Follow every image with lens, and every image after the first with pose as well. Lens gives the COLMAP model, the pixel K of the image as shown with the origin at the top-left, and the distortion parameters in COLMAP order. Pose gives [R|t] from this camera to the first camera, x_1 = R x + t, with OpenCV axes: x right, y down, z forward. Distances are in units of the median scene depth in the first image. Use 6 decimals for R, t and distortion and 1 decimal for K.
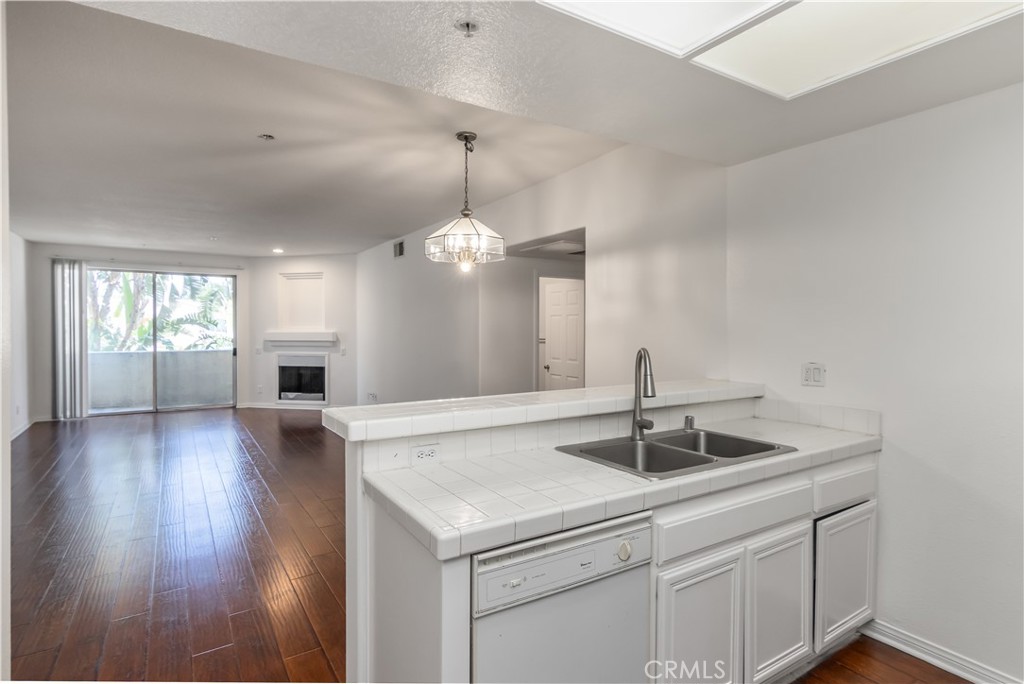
lens RADIAL K [[512.0, 0, 512.0], [0, 512.0, 342.0], [0, 0, 1]] dist [0.001845, -0.000130]
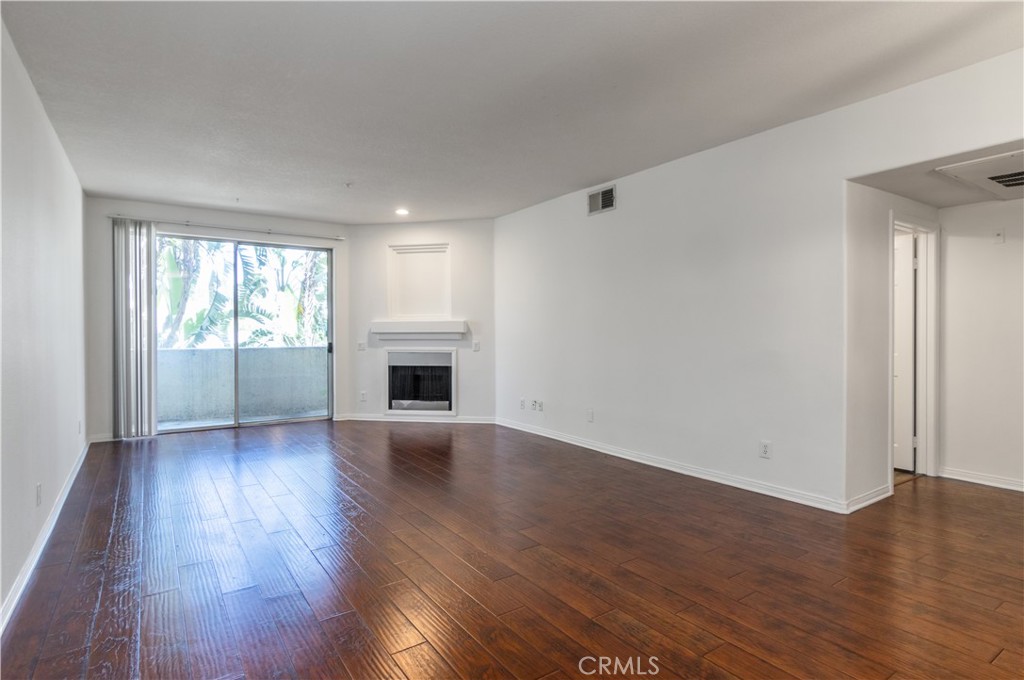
lens RADIAL K [[537.9, 0, 512.0], [0, 537.9, 340.0], [0, 0, 1]] dist [0.002852, 0.000501]
pose [[0.999988, -0.004839, -0.000876, -0.275227], [0.004832, 0.999956, -0.007988, 0.015998], [0.000914, 0.007984, 0.999968, 0.195622]]
